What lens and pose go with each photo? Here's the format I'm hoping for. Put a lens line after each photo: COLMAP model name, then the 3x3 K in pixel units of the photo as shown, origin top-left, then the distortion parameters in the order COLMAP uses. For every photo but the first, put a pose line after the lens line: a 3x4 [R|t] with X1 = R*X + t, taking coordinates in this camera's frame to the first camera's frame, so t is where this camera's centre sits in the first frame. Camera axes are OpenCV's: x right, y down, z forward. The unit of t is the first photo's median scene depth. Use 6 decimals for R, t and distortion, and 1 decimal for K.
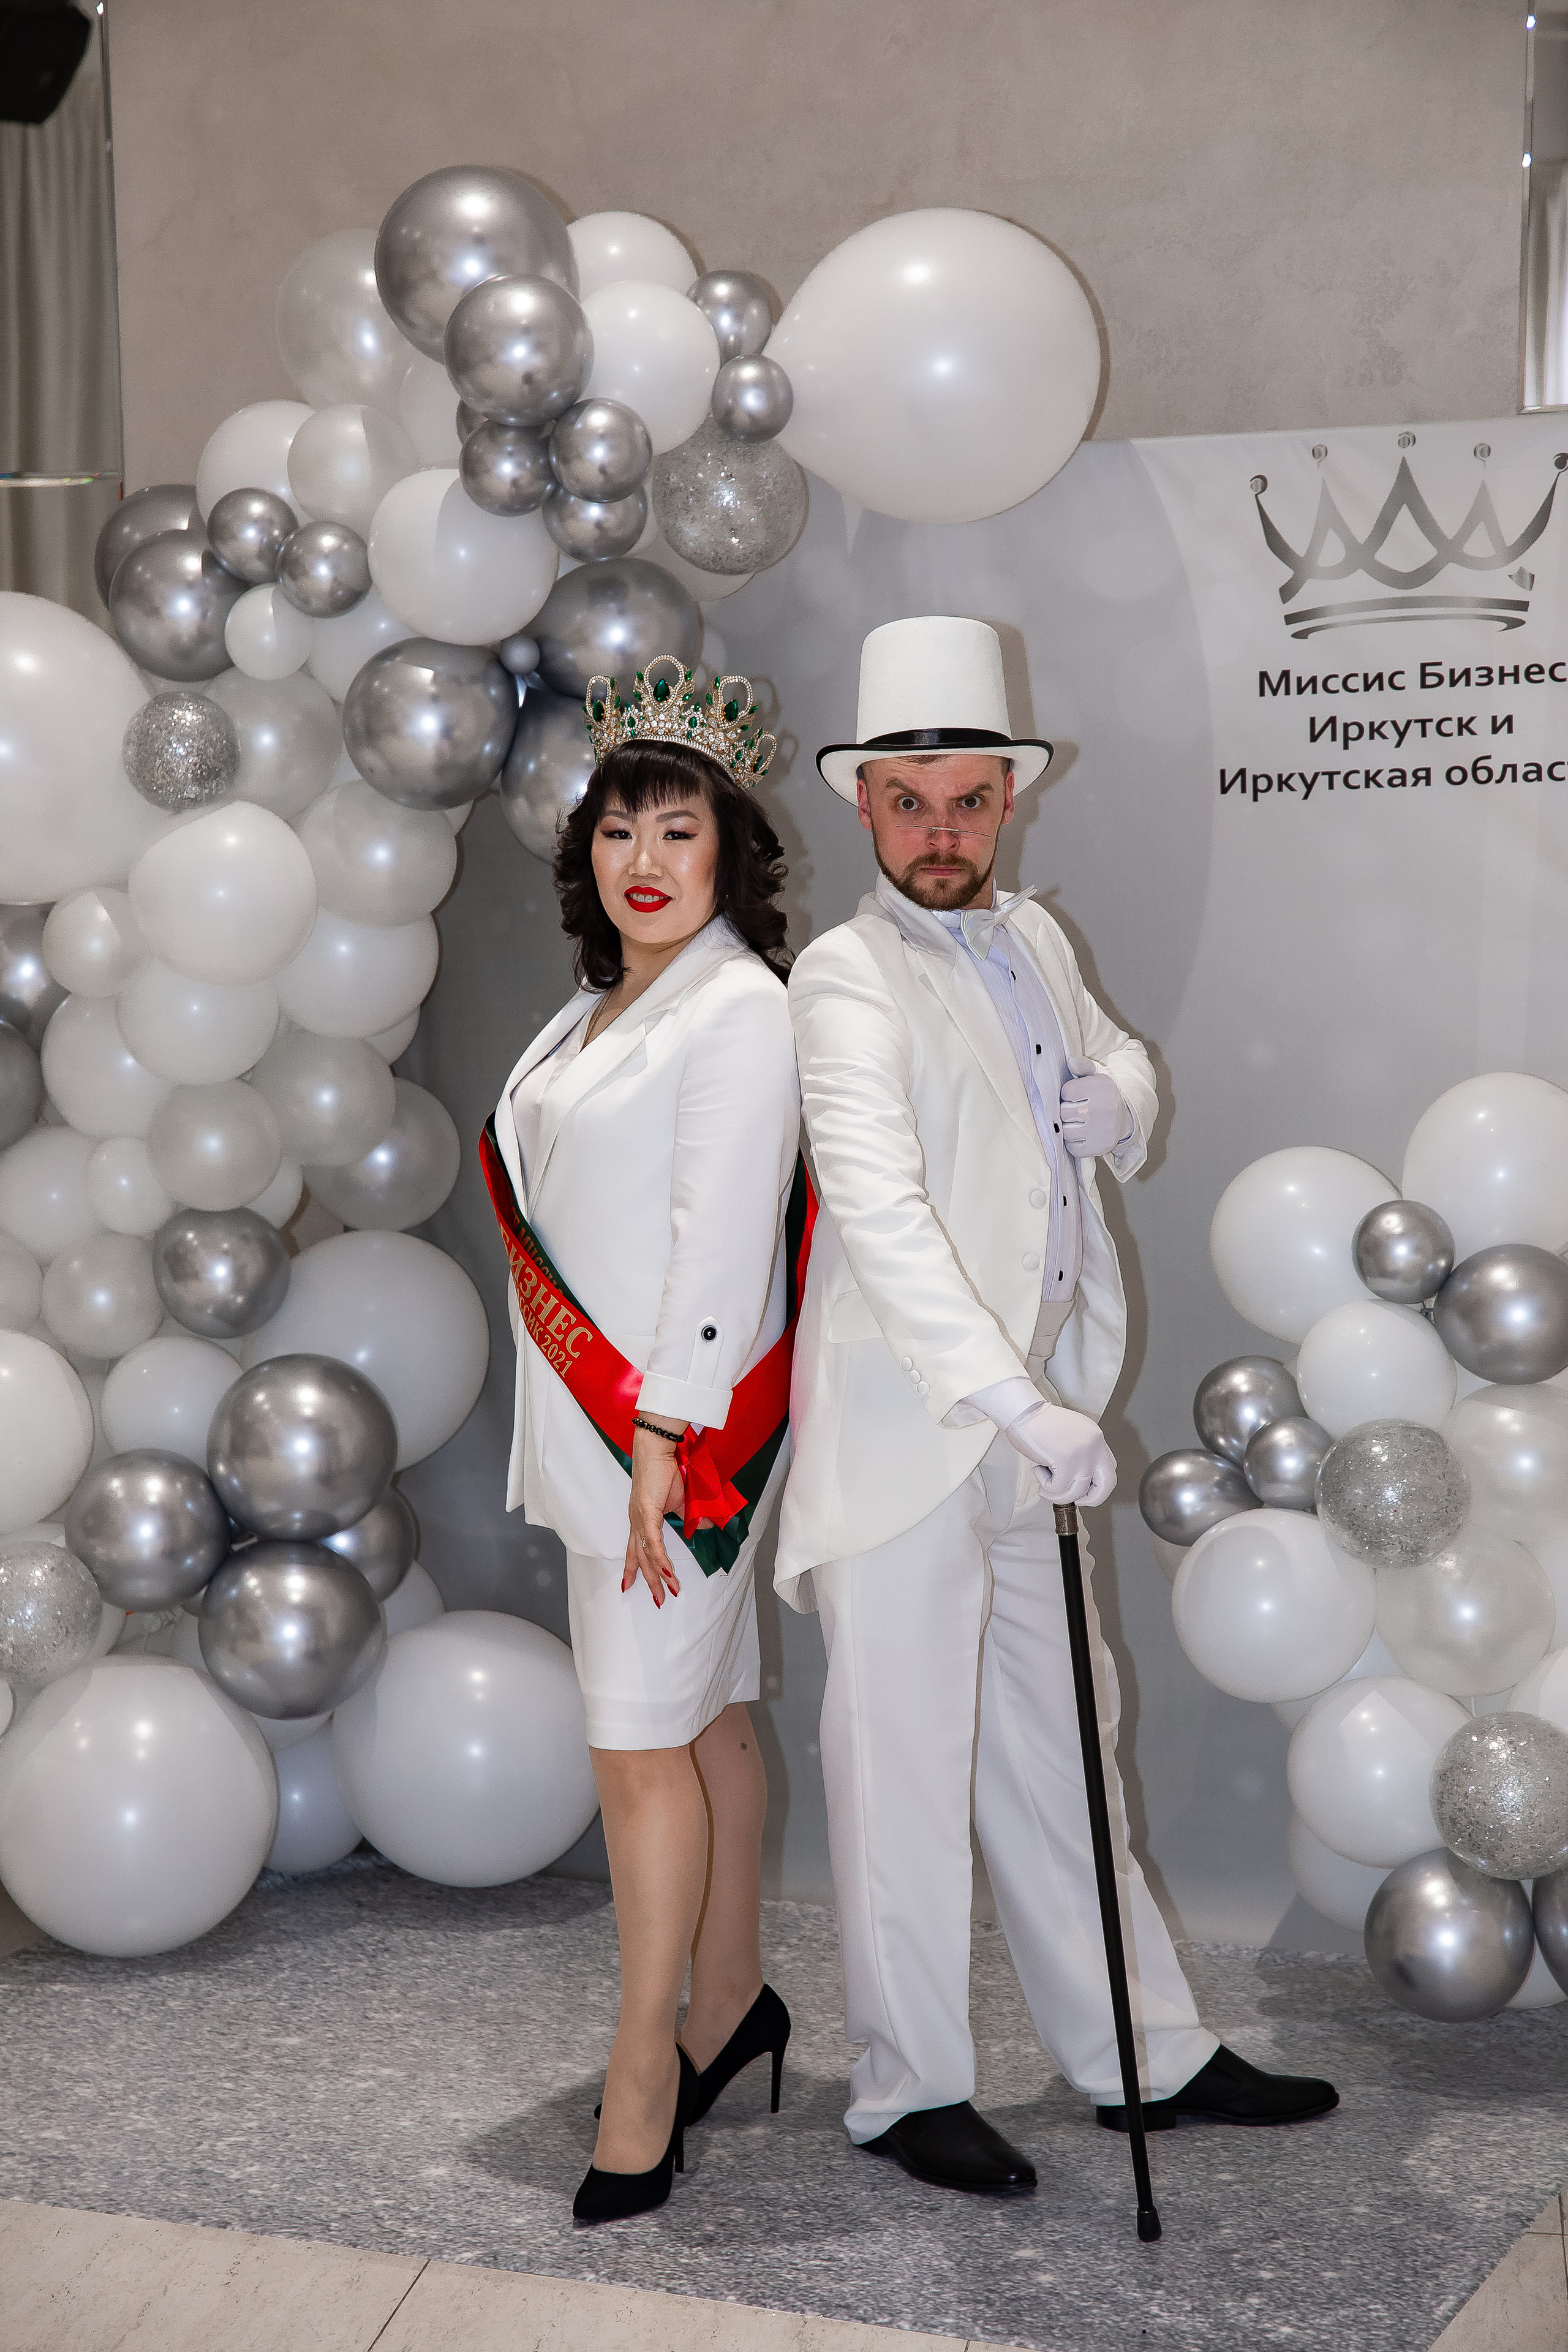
lens RADIAL K [[4483.3, 0, 742.7], [0, 4483.3, 1189.9], [0, 0, 1]] dist [0.313781, 0.000000]
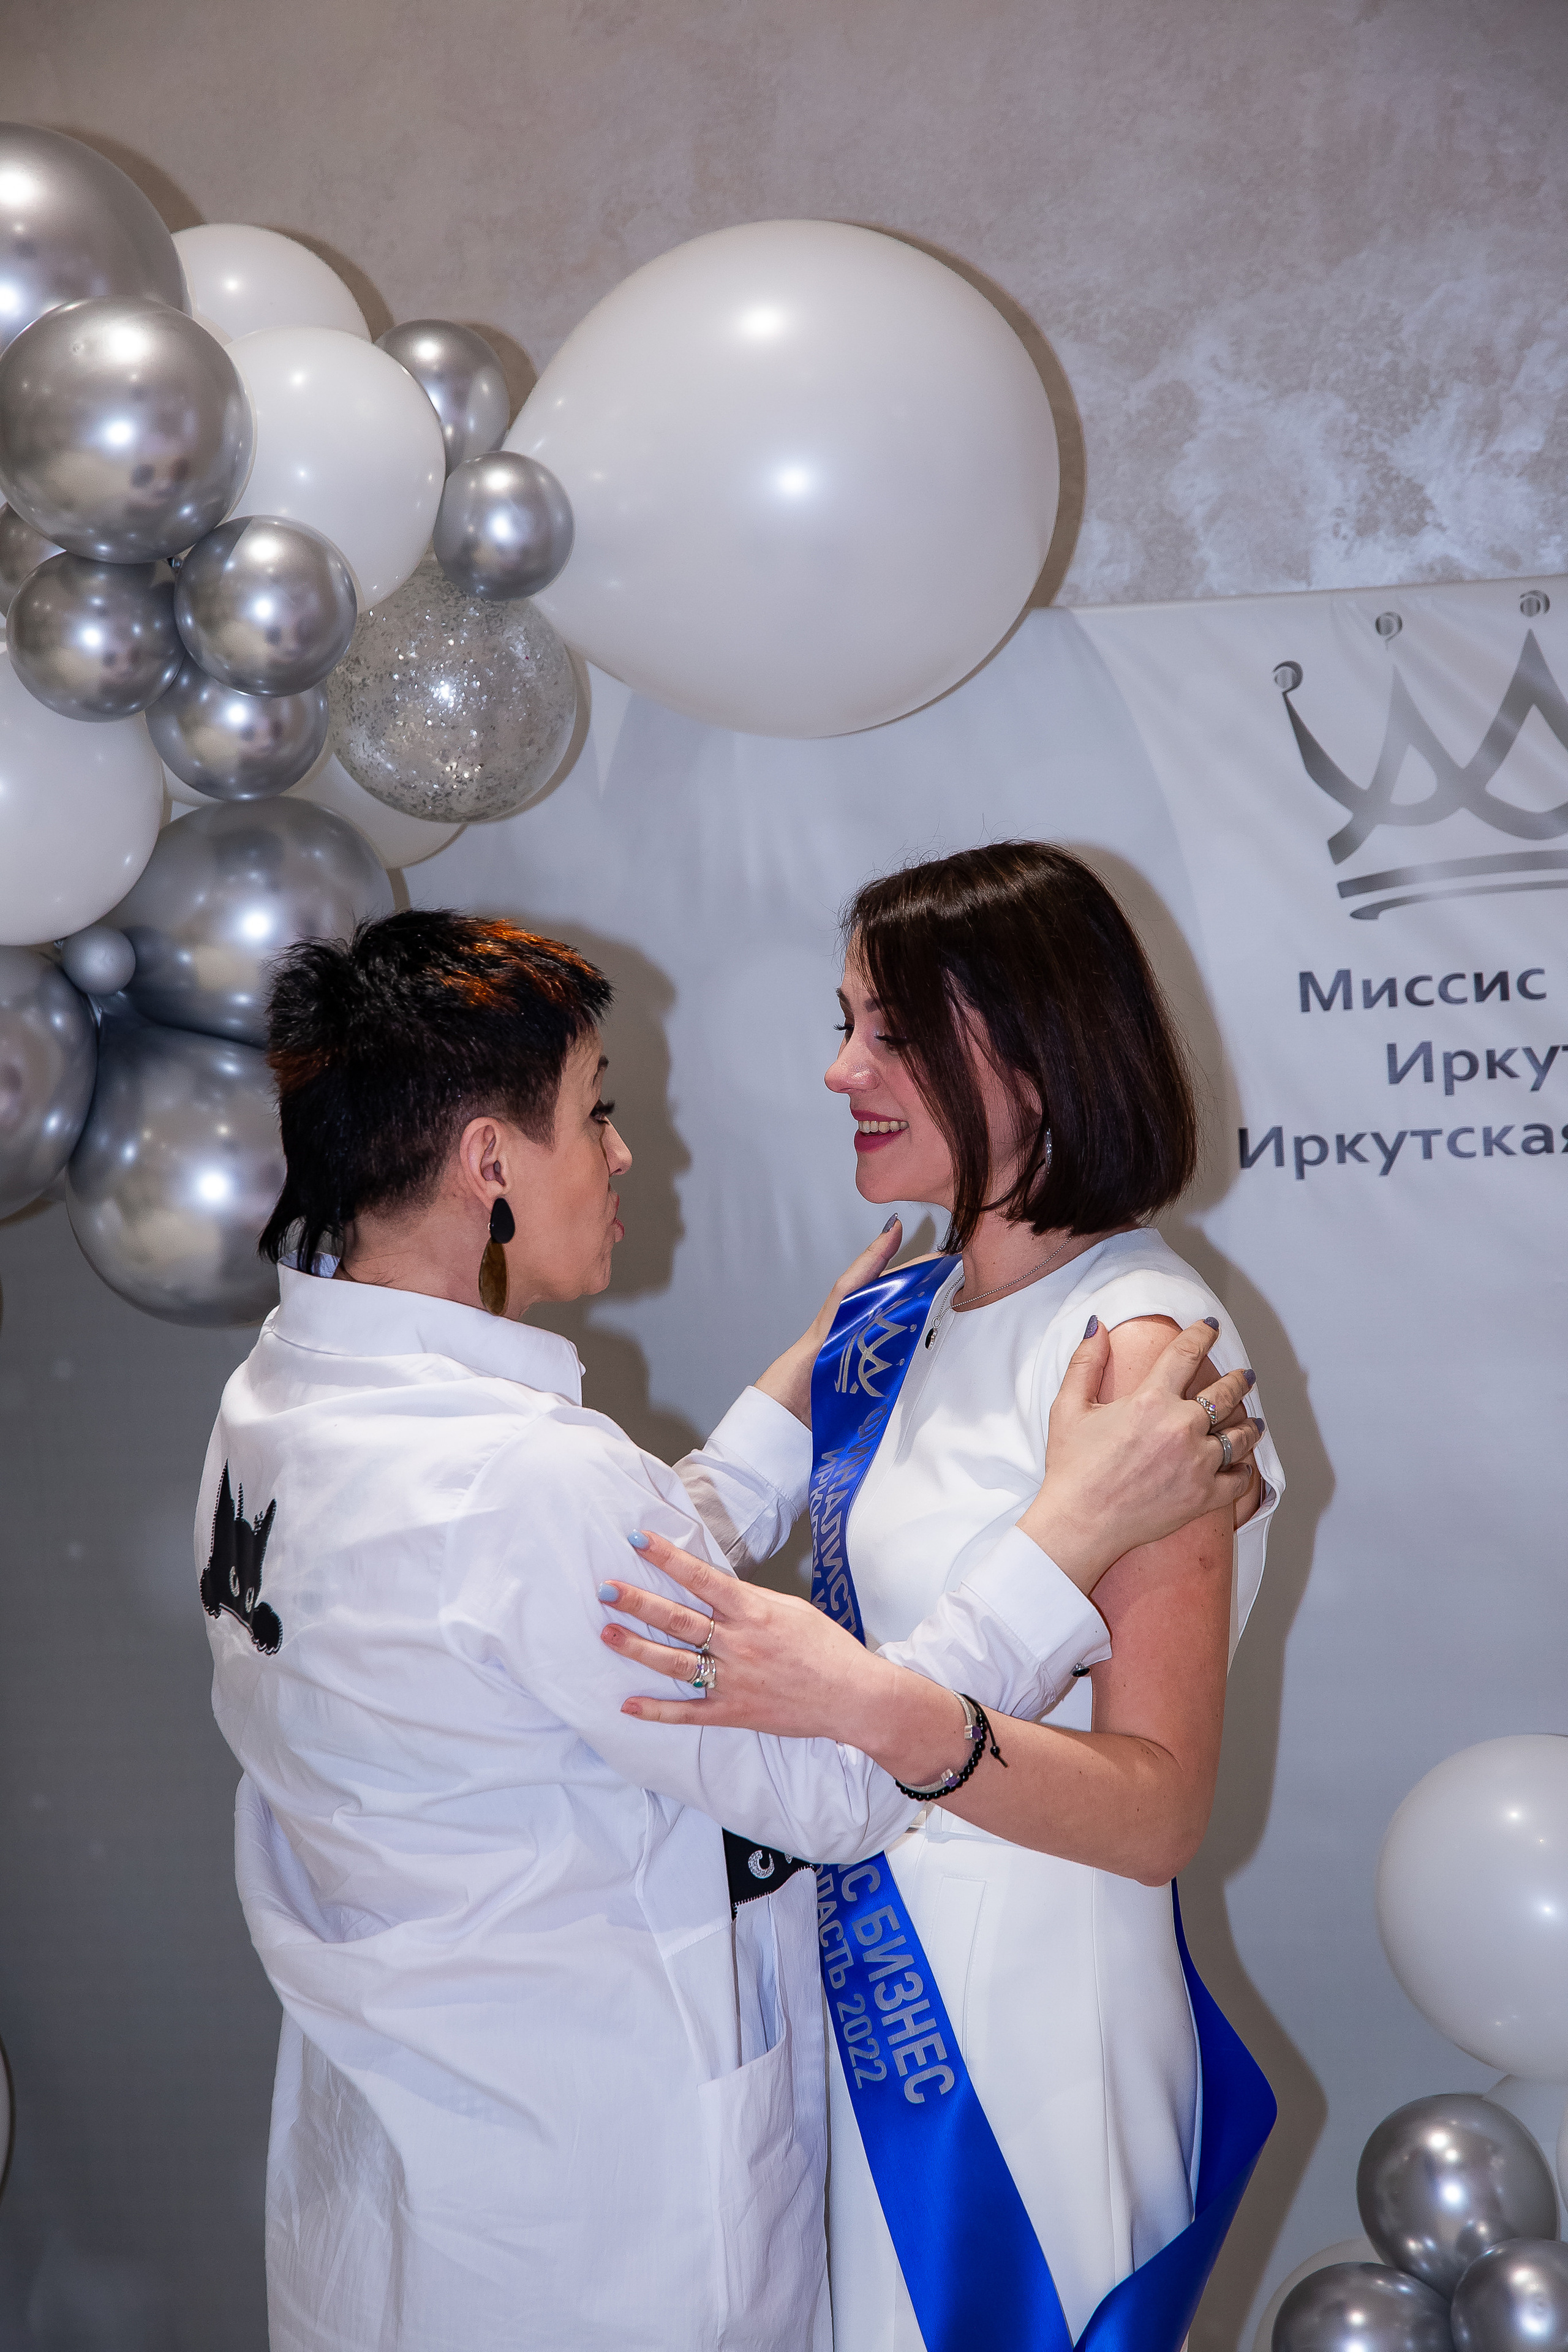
lens RADIAL K [[4483.3, 0, 779.0], [0, 4483.3, 1201.5], [0, 0, 1]] dist [0.313781, 0.000000]
pose [[0.977814, -0.025519, 0.207917, -0.086273], [0.039336, 0.997264, -0.062595, -0.047652], [-0.205750, 0.069385, 0.976142, 0.415031]]
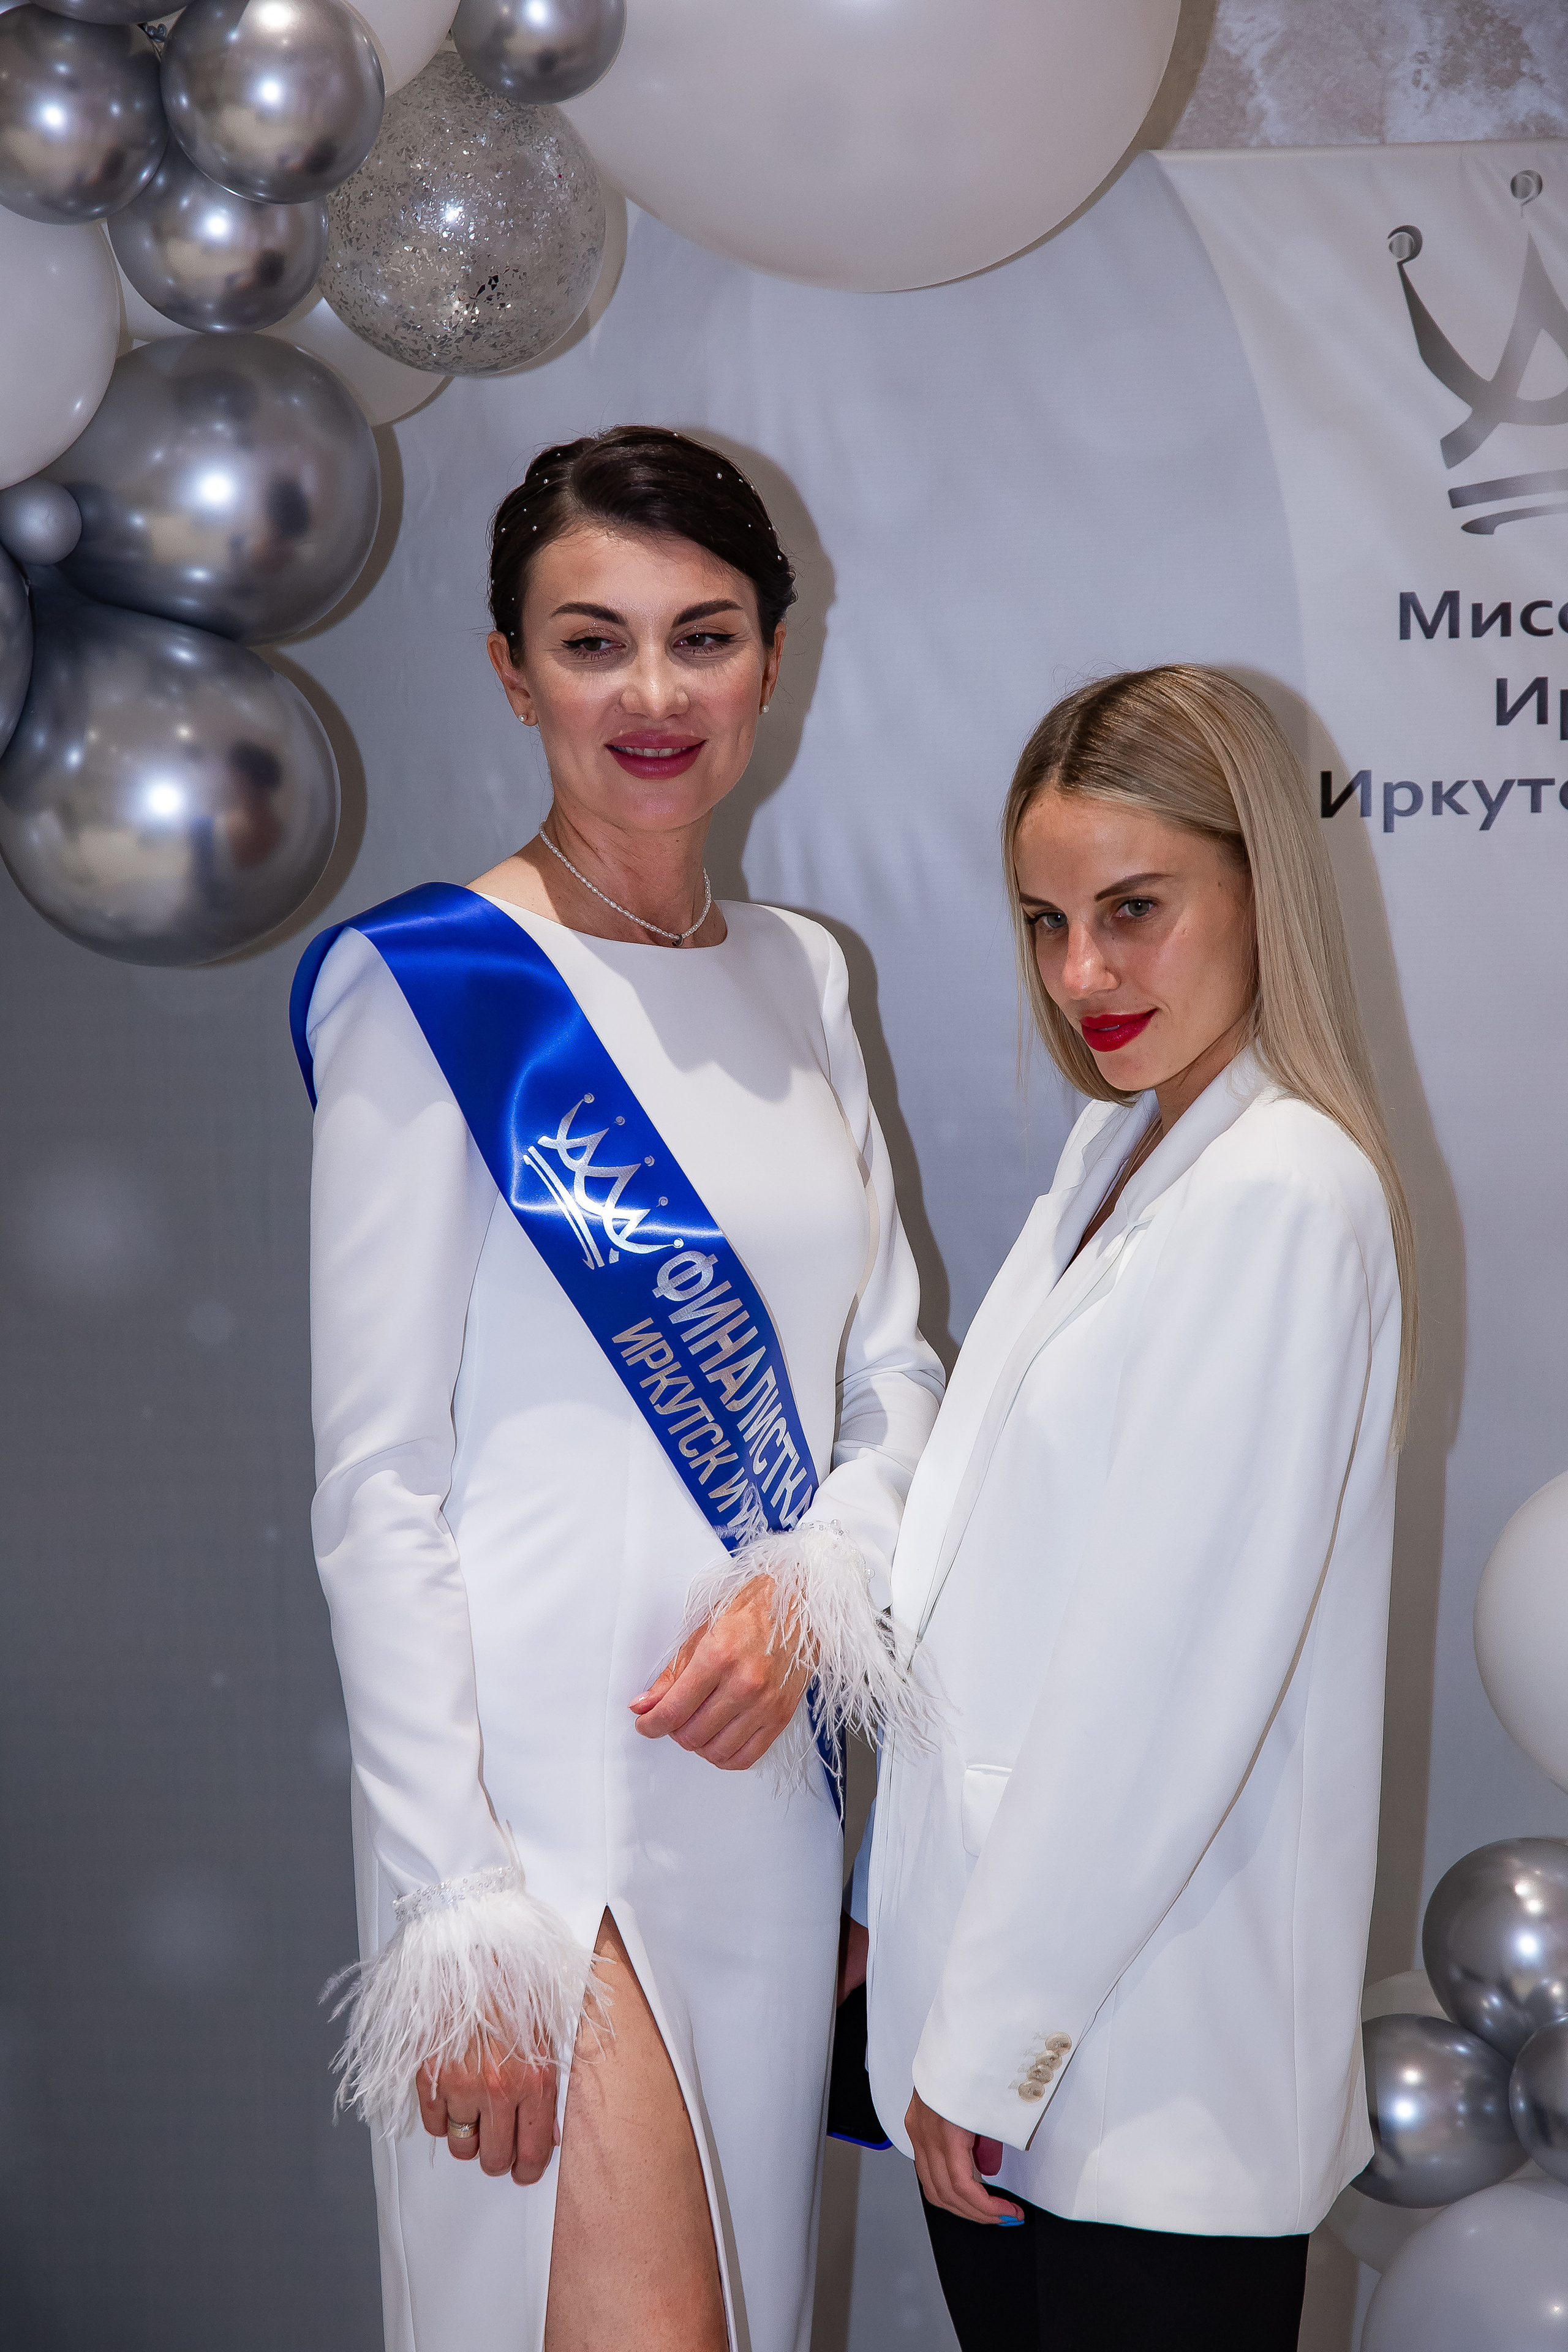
lens RADIAL K [[4483.3, 0, 783.2], [0, 4483.3, 1186.5], [0, 0, 1]] dist [0.313781, 0.000000]
pose [[0.952175, -0.017504, 0.305052, -0.124781], [0.012666, 0.999761, 0.017831, -0.054503], [-0.305291, -0.013115, 0.952169, 0.507356]]
